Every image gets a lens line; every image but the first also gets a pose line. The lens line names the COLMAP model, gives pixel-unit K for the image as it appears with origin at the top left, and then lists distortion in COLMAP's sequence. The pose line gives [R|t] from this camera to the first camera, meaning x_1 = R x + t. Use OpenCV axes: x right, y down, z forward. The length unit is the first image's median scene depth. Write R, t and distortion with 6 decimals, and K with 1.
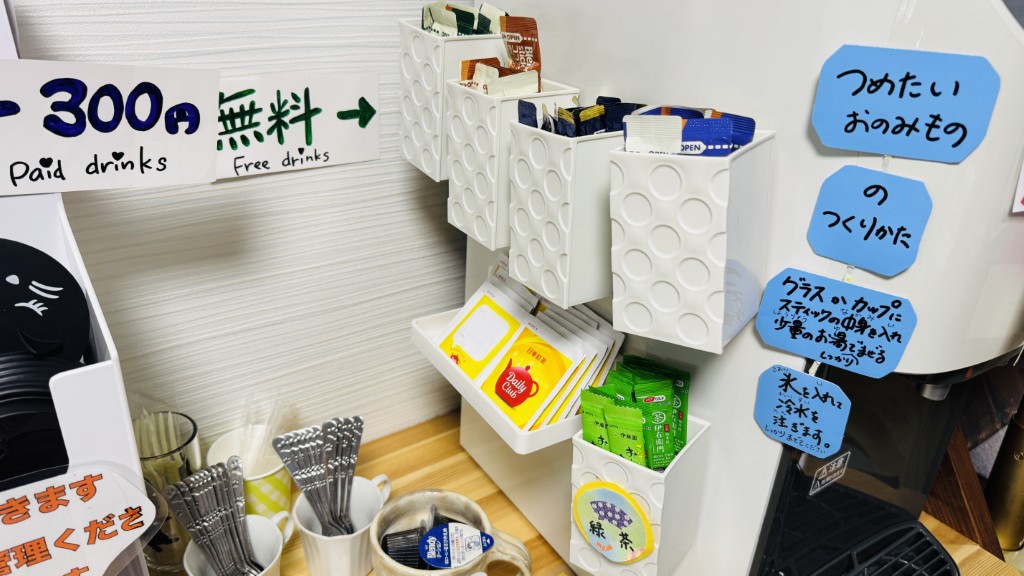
lens RADIAL K [[729.5, 0, 511.0], [0, 729.5, 286.5], [0, 0, 1]] dist [-0.006710, -0.008546]
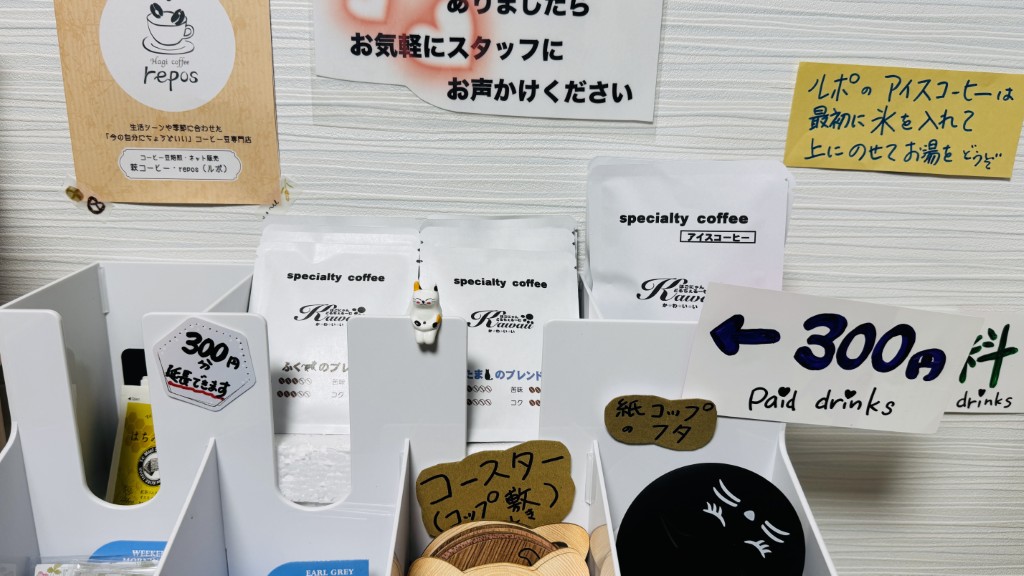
lens RADIAL K [[729.5, 0, 514.5], [0, 729.5, 285.8], [0, 0, 1]] dist [-0.006710, -0.008546]
pose [[0.836402, 0.123200, -0.534091, -0.435371], [-0.230158, 0.963286, -0.138232, -0.088968], [0.497452, 0.238543, 0.834050, -0.020799]]
